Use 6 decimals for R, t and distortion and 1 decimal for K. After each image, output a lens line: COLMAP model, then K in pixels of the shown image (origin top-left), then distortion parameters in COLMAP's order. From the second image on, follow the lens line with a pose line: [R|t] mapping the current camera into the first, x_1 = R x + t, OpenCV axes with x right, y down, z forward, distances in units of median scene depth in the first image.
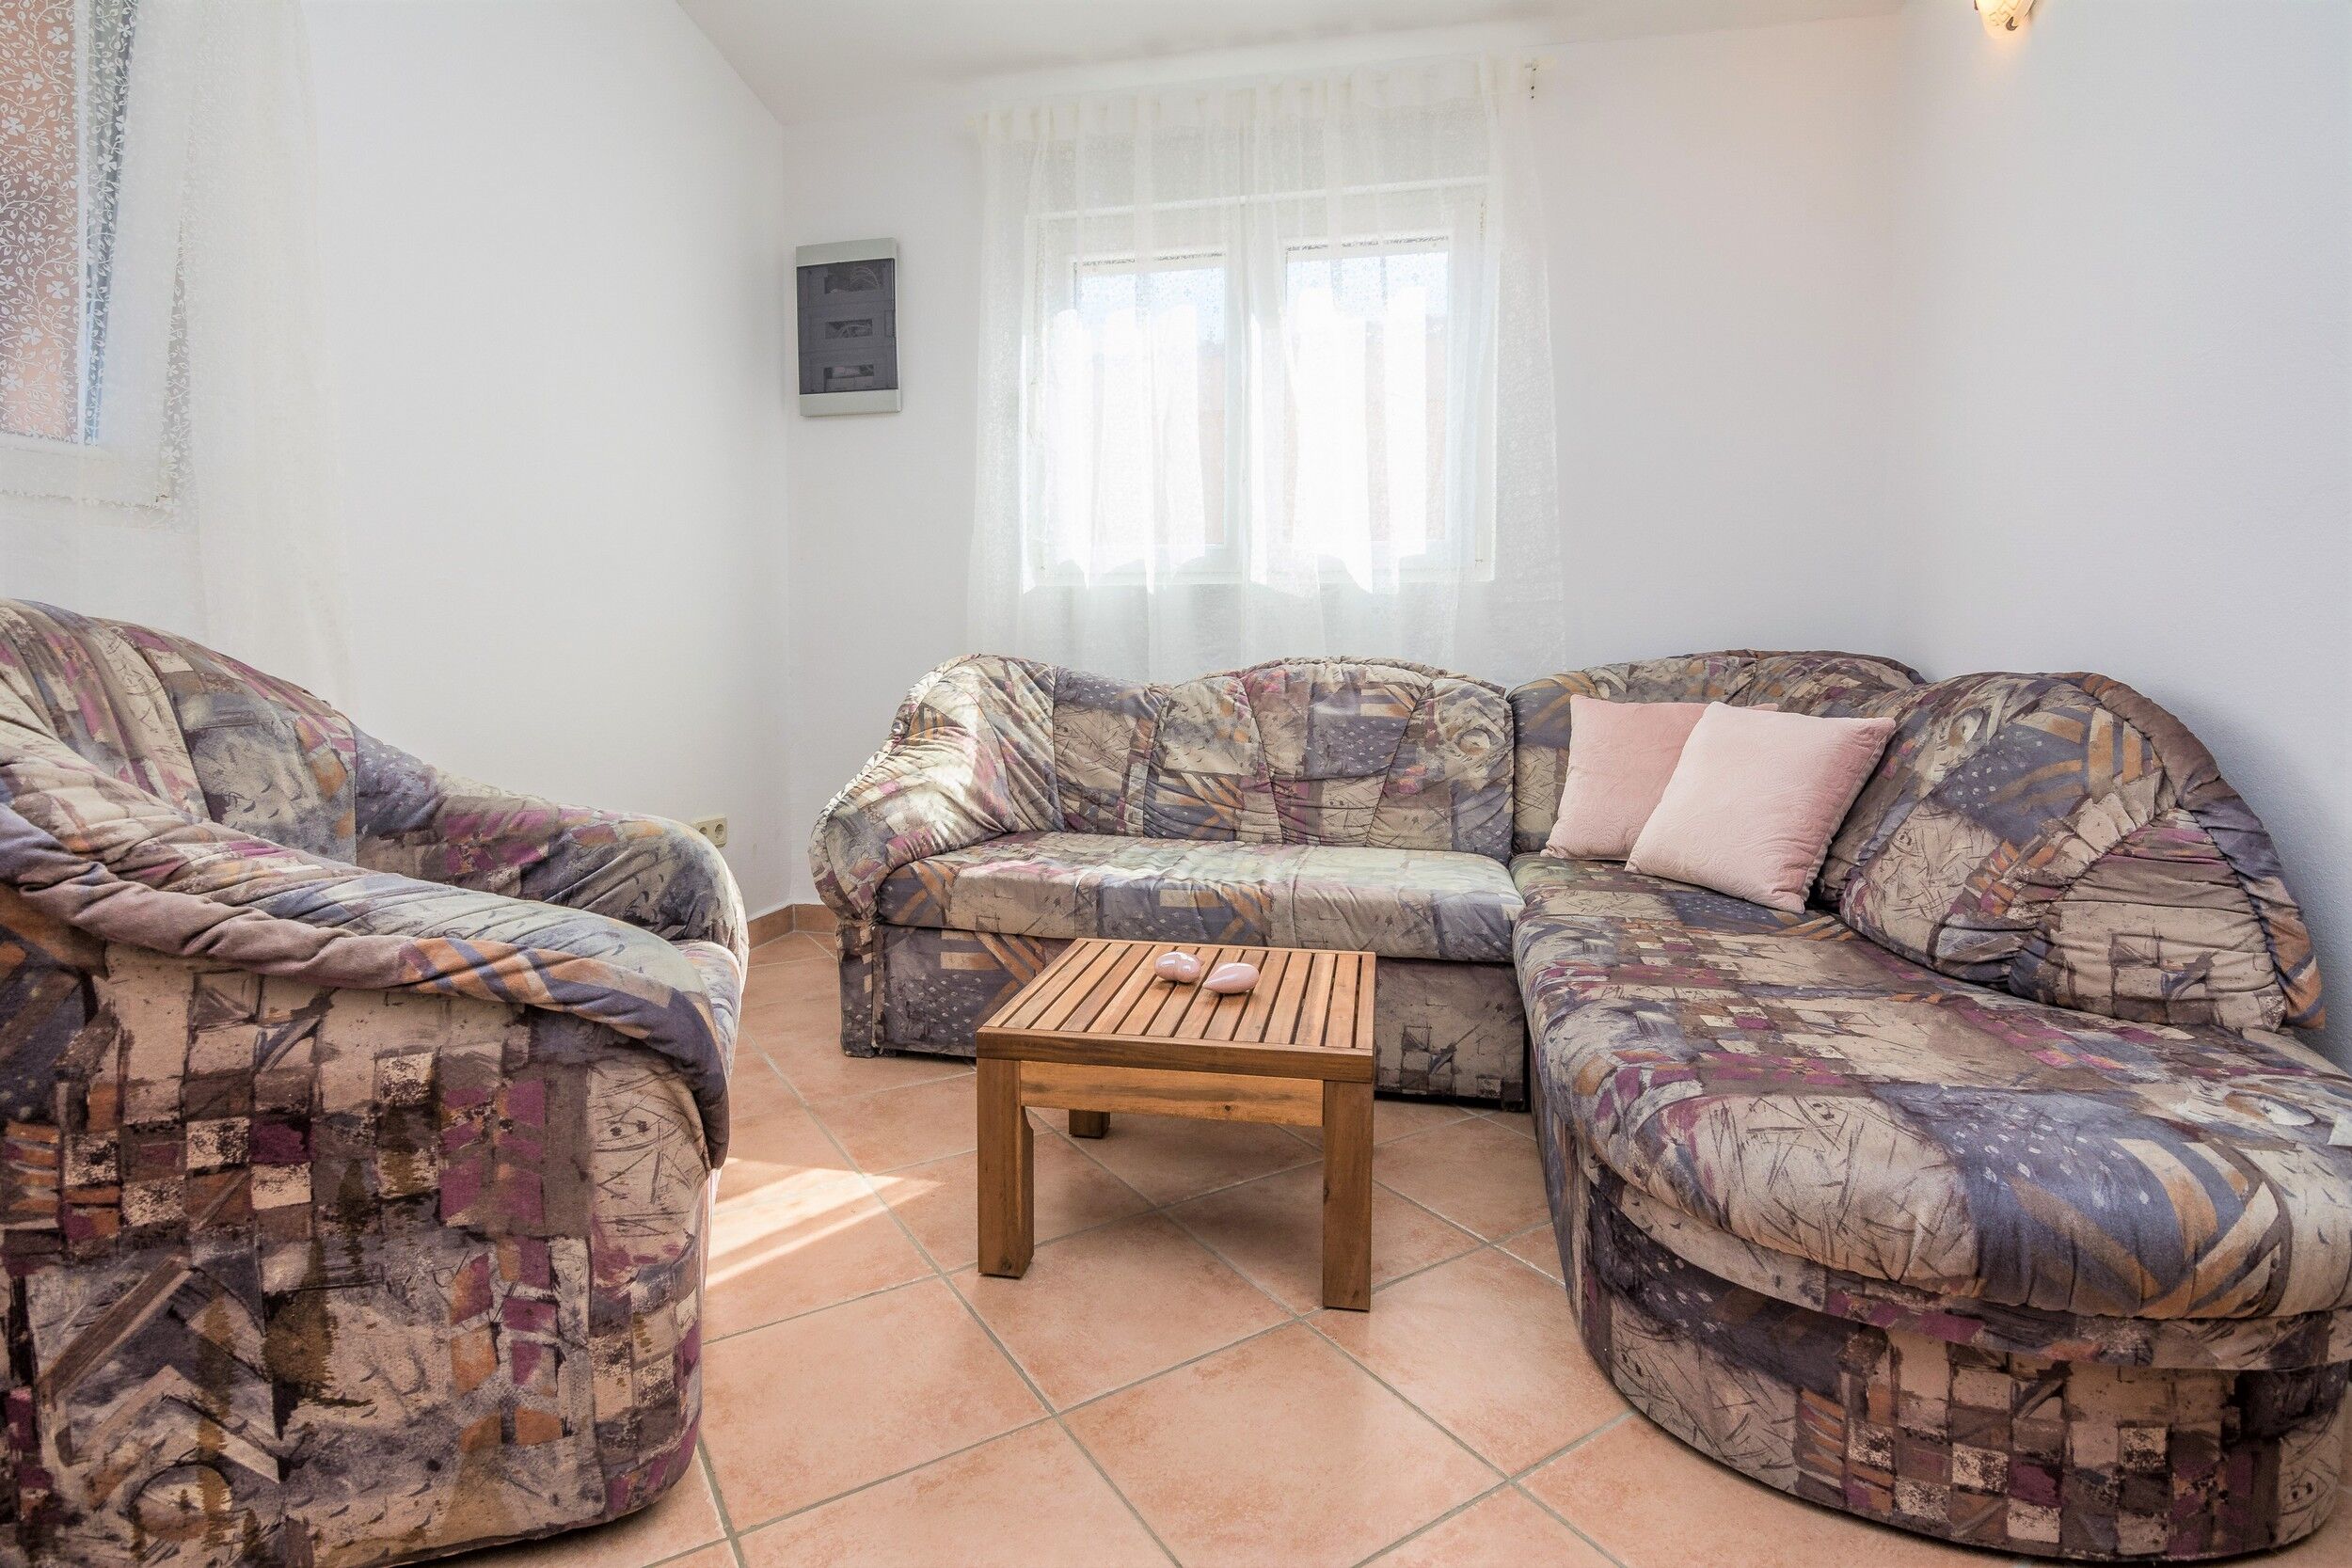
lens RADIAL K [[1159.2, 0, 1175.1], [0, 1159.2, 735.6], [0, 0, 1]] dist [-0.001559, -0.009715]
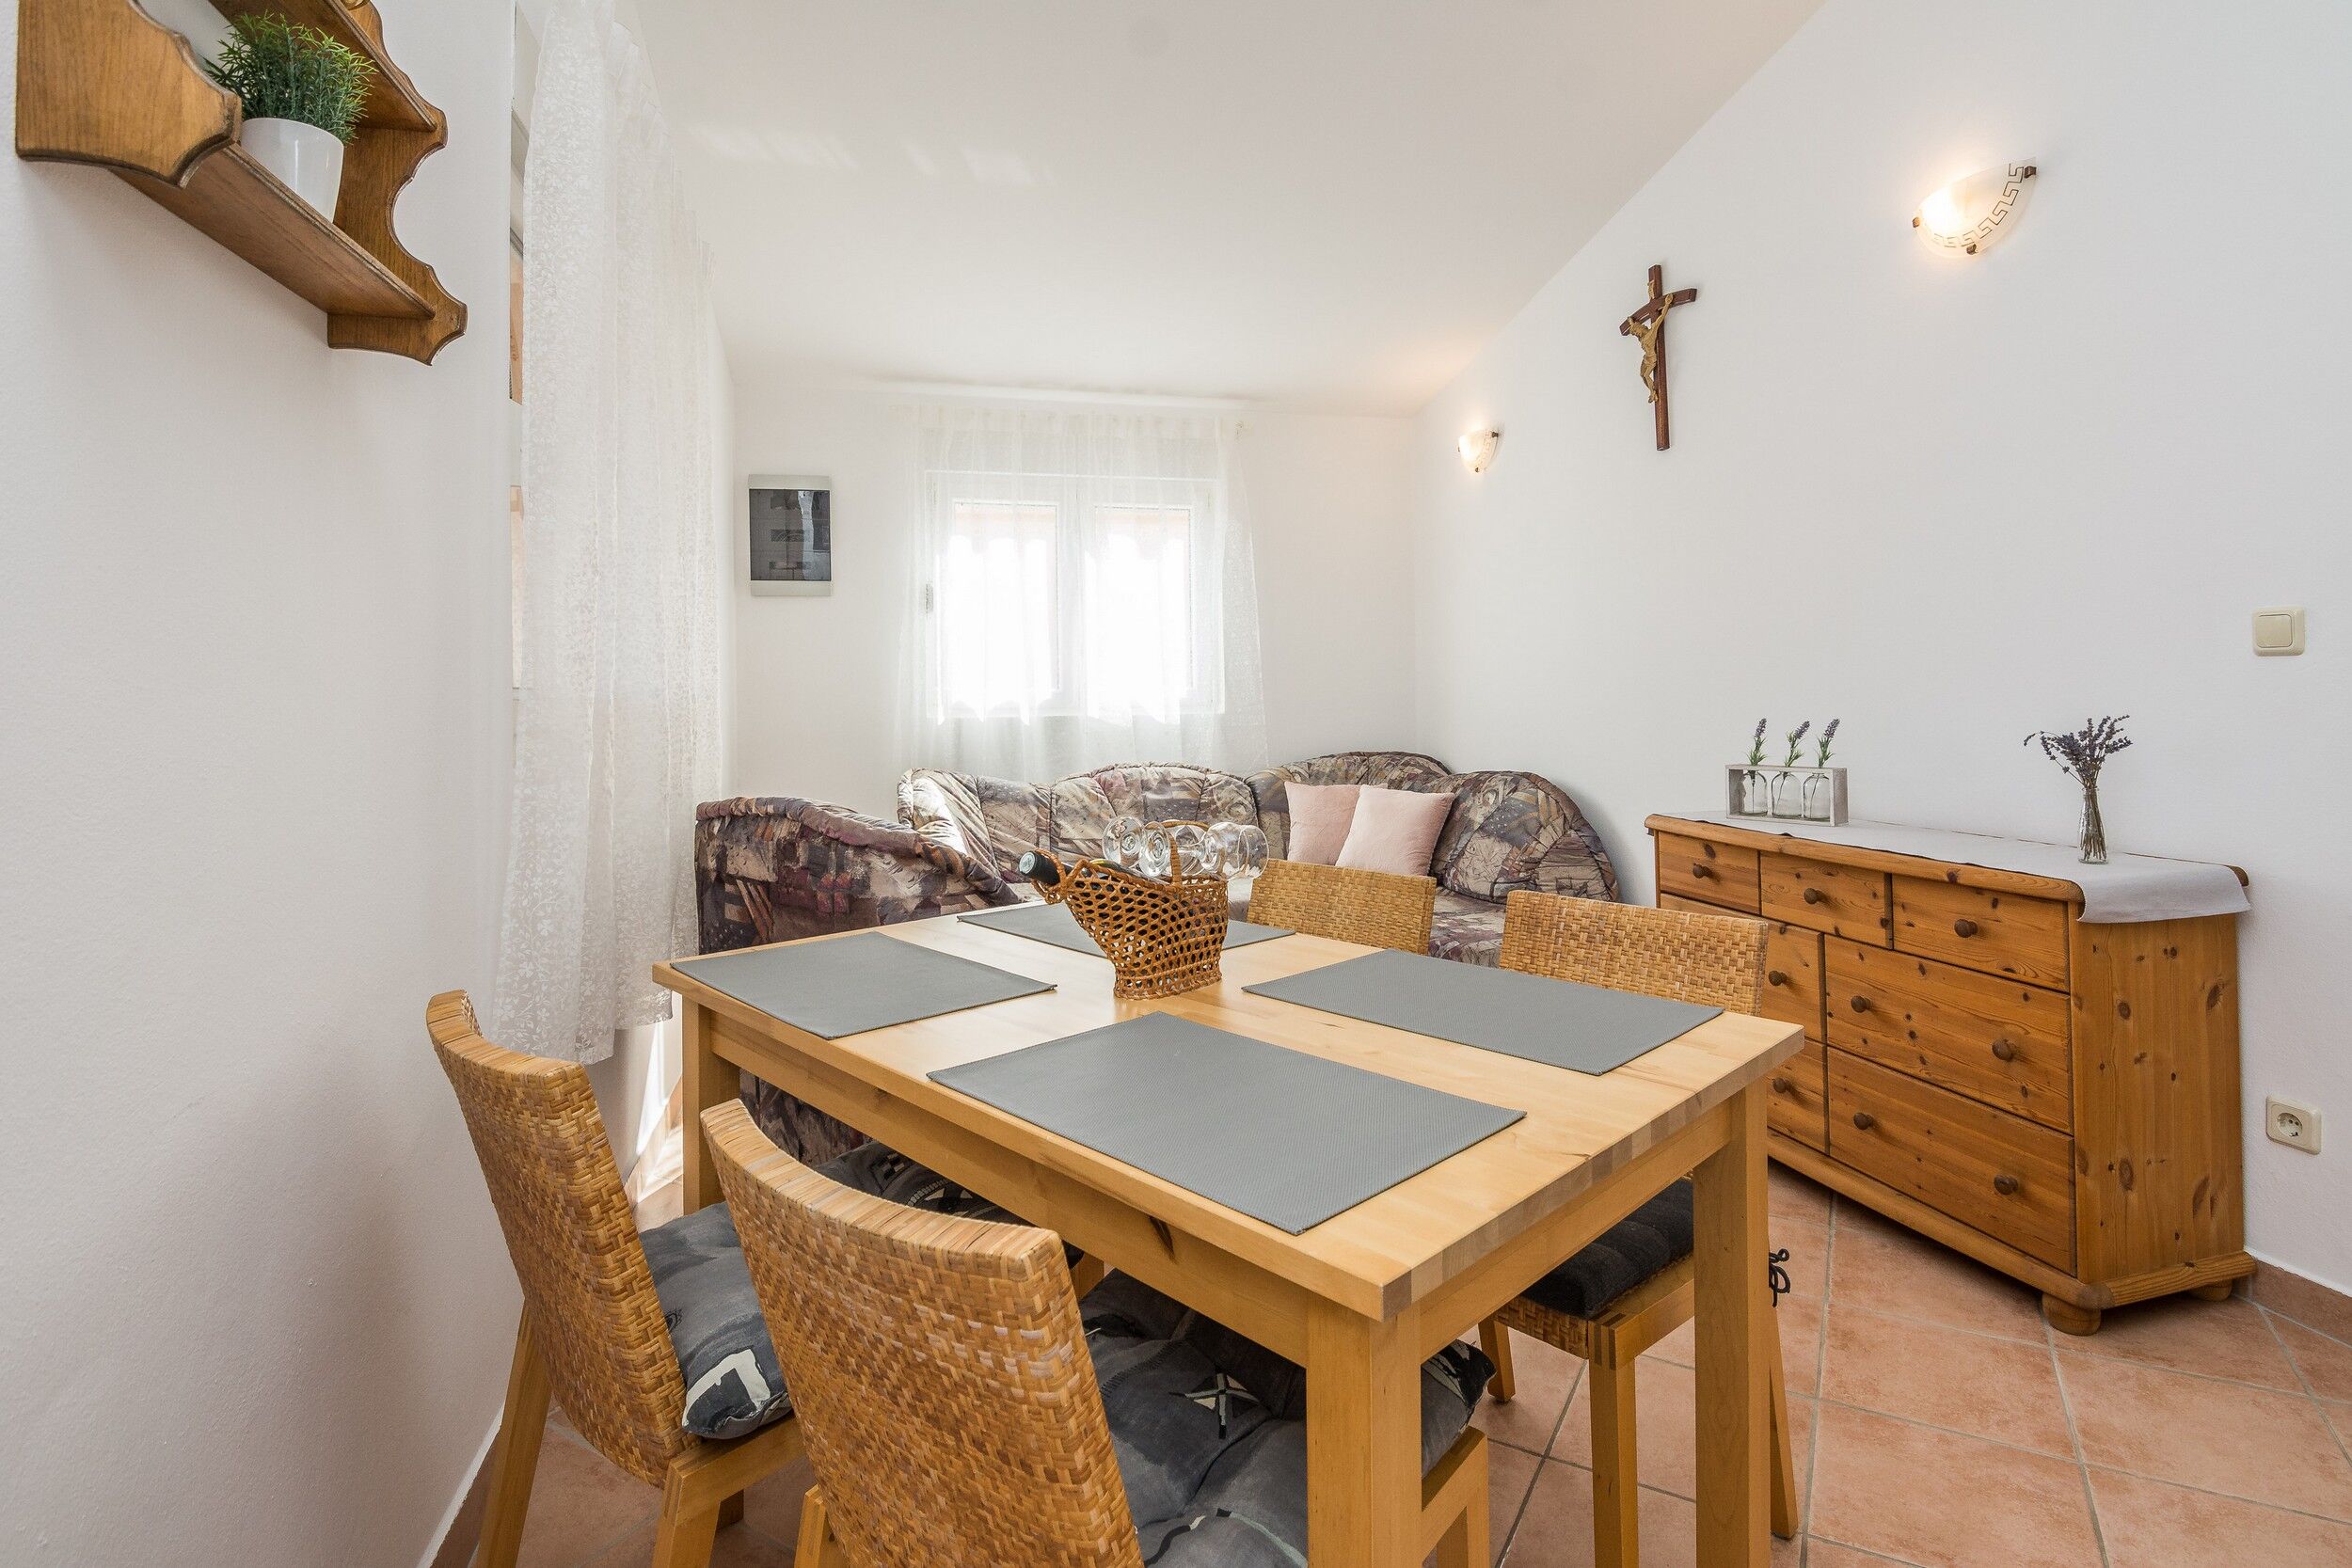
lens RADIAL K [[1159.2, 0, 1175.1], [0, 1159.2, 735.6], [0, 0, 1]] dist [-0.001559, -0.009715]
pose [[0.890874, -0.030068, 0.453254, -0.598108], [0.045870, 0.998661, -0.023910, -0.068289], [-0.451928, 0.042092, 0.891061, -0.509158]]
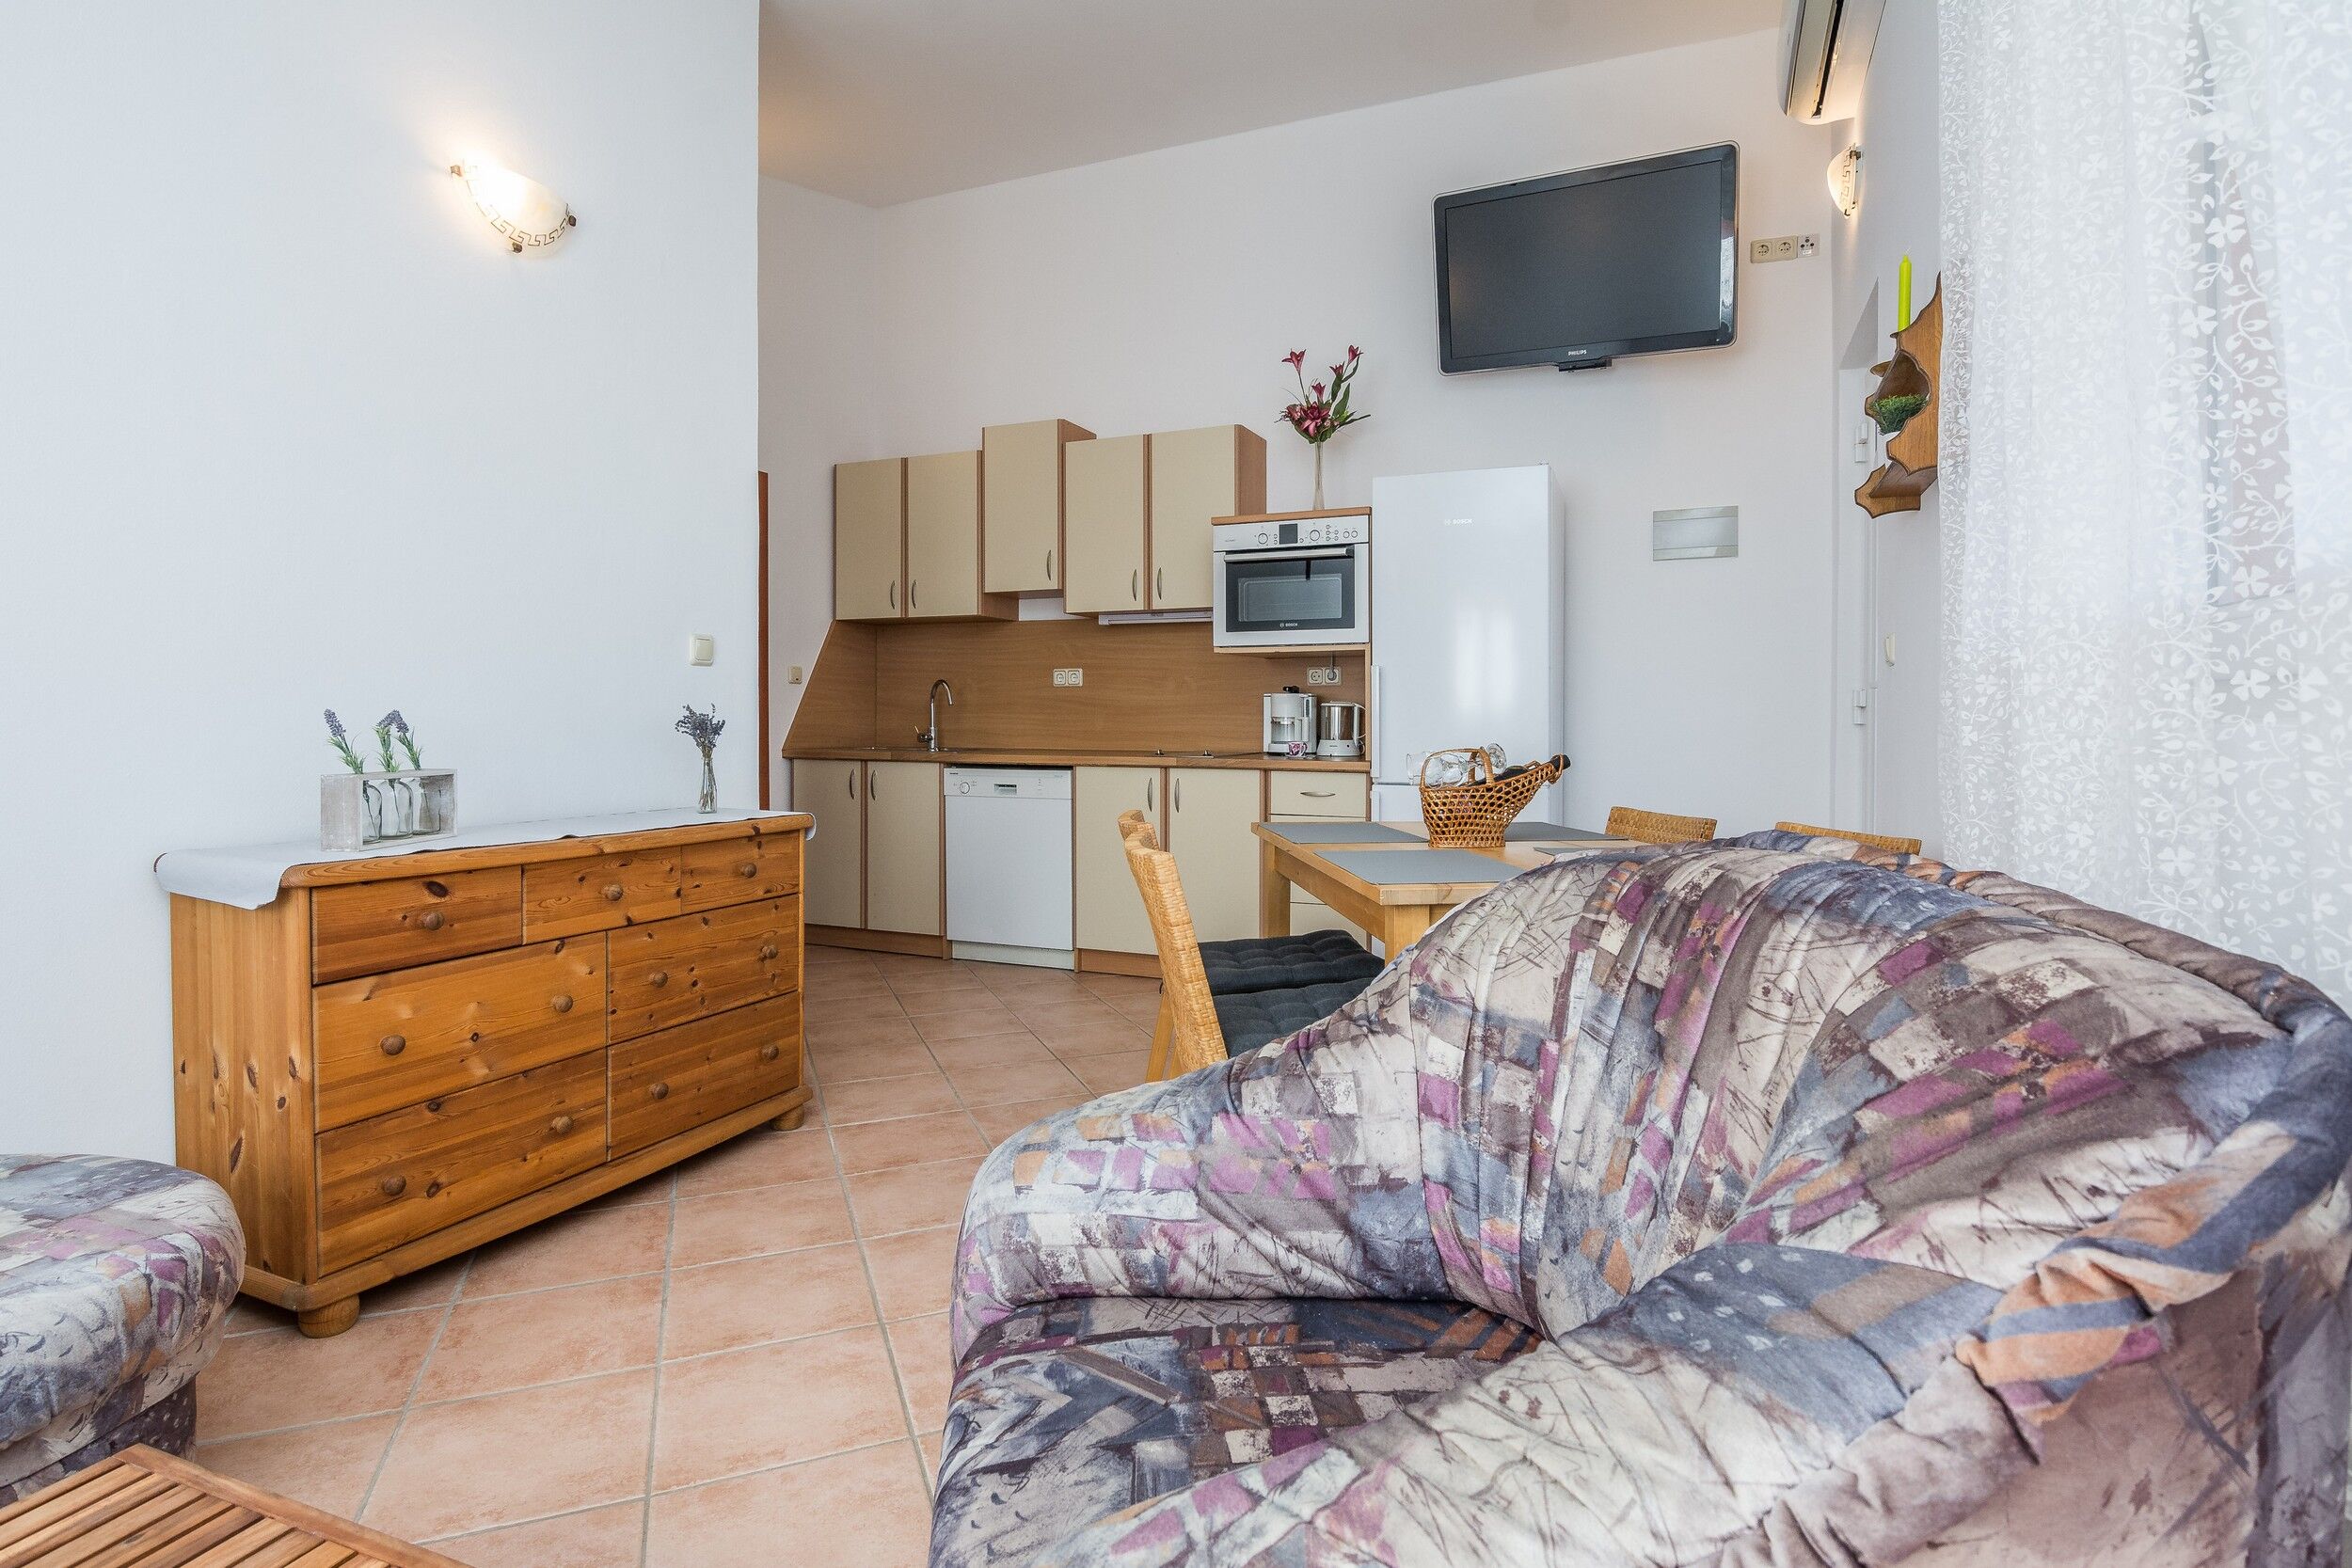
lens RADIAL K [[1159.2, 0, 1175.1], [0, 1159.2, 735.6], [0, 0, 1]] dist [-0.001559, -0.009715]
pose [[-0.983820, -0.004330, 0.179106, -0.305500], [0.011201, 0.996266, 0.085611, -0.126391], [-0.178808, 0.086232, -0.980098, 0.843819]]
